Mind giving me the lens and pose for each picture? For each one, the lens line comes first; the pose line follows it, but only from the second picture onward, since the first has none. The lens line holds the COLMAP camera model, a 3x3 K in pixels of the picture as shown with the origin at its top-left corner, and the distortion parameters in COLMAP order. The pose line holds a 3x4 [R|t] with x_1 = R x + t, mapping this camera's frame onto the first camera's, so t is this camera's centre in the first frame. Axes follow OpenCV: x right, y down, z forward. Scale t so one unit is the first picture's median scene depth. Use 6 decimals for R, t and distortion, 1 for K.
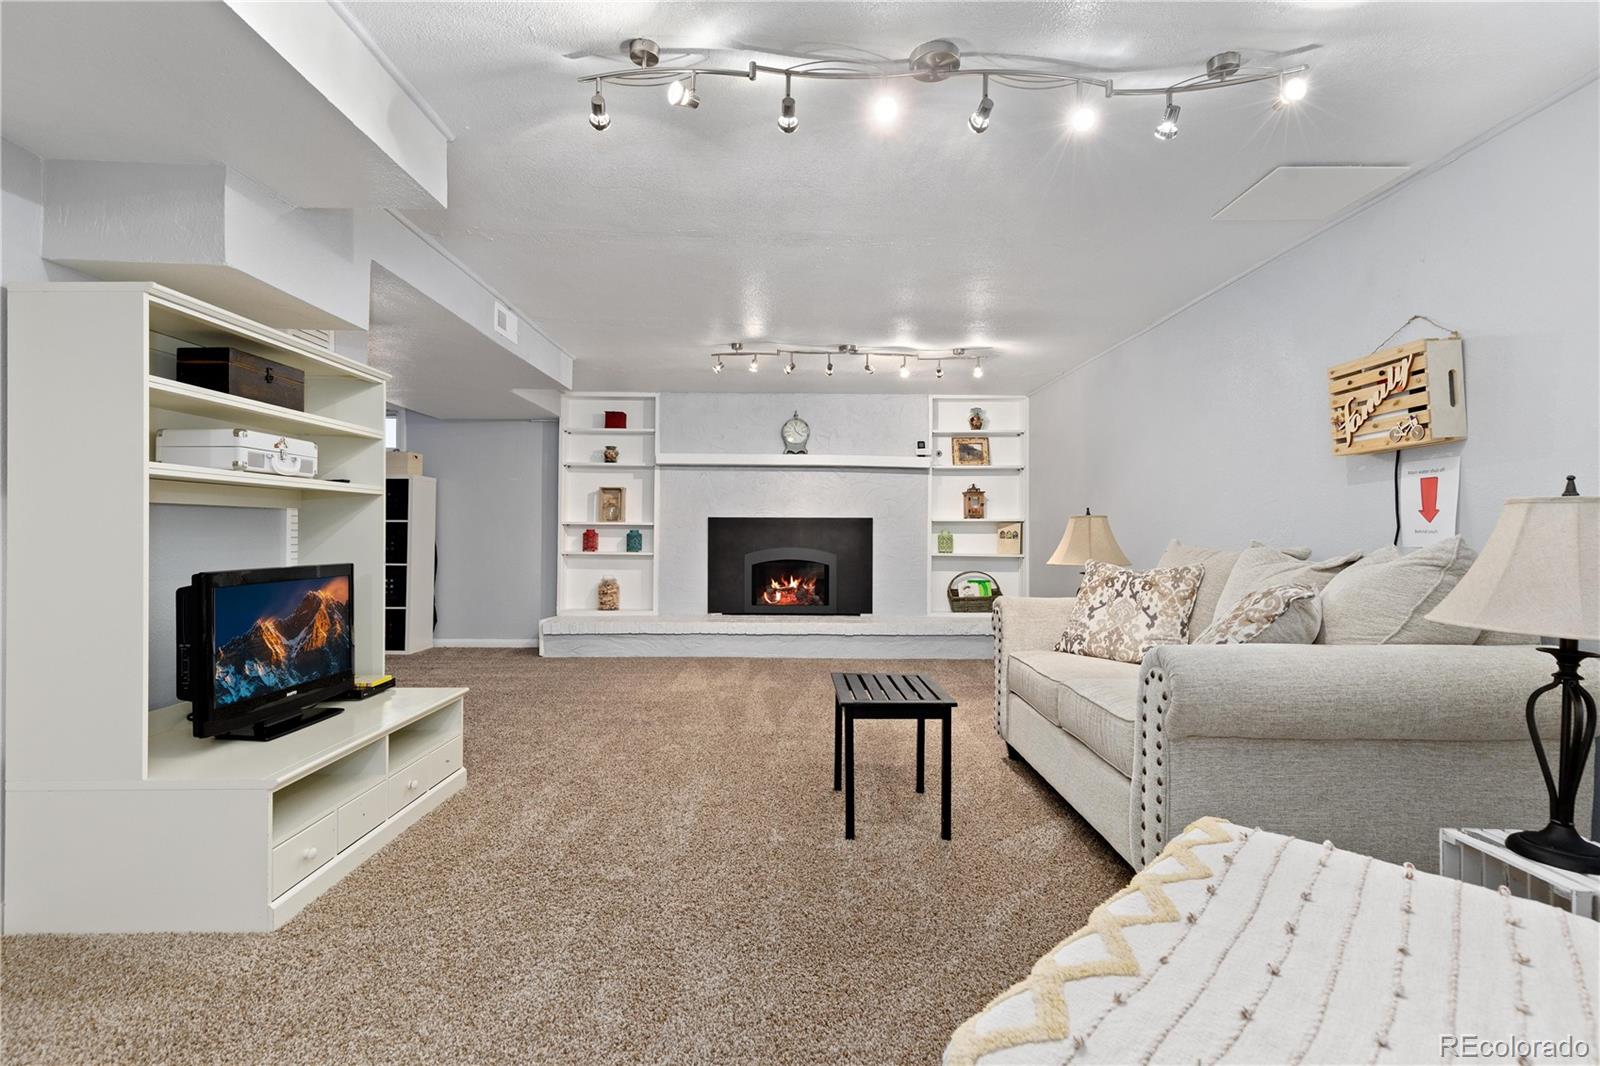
lens RADIAL K [[734.6, 0, 768.3], [0, 734.6, 525.4], [0, 0, 1]] dist [0.007589, -0.003538]
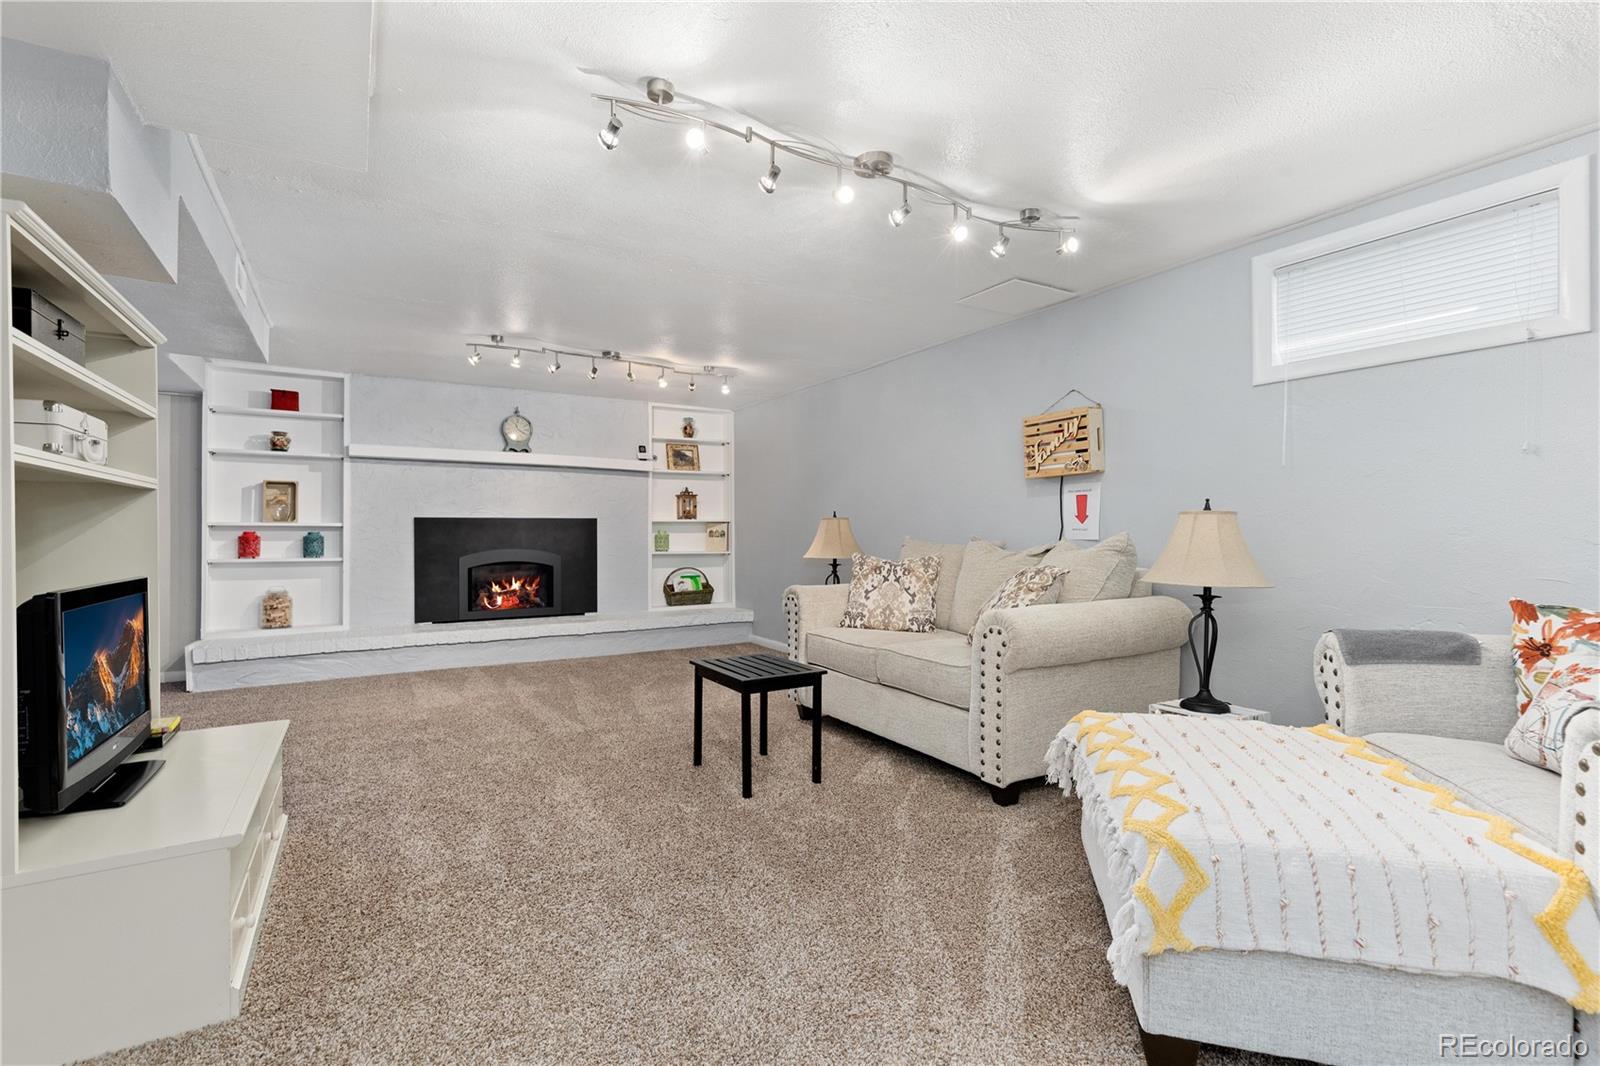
lens RADIAL K [[734.6, 0, 773.9], [0, 734.6, 529.8], [0, 0, 1]] dist [0.007589, -0.003538]
pose [[0.864901, -0.005471, 0.501912, -0.437253], [0.002042, 0.999971, 0.007382, -0.003776], [-0.501938, -0.005360, 0.864887, -0.018211]]
